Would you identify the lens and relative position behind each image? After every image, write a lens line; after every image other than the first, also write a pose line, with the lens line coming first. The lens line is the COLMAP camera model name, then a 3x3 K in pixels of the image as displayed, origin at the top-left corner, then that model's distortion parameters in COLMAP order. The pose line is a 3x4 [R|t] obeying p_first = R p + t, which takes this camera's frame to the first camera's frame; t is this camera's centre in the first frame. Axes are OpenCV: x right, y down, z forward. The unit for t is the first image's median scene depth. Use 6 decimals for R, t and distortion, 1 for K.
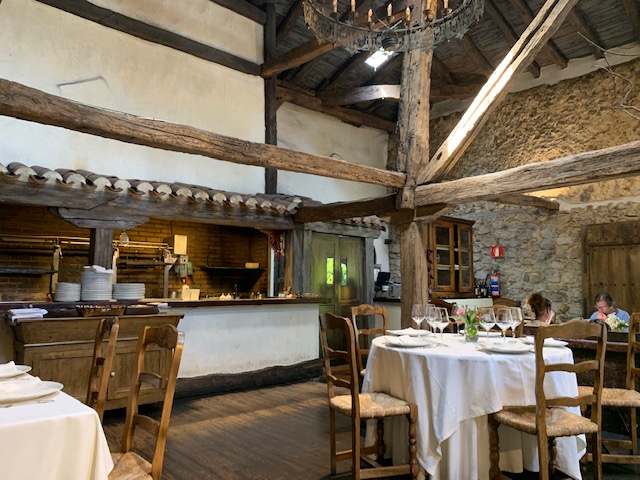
lens RADIAL K [[489.2, 0, 319.4], [0, 489.2, 237.2], [0, 0, 1]] dist [0.029493, -0.031835]
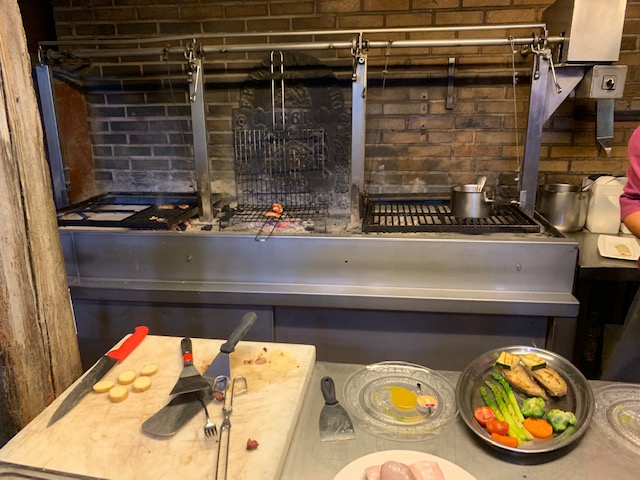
lens RADIAL K [[489.2, 0, 316.5], [0, 489.2, 234.1], [0, 0, 1]] dist [0.029493, -0.031835]
pose [[0.660219, 0.185218, -0.727877, -0.170066], [0.084106, 0.944789, 0.316702, 0.025307], [0.746349, -0.270312, 0.608190, 0.693080]]
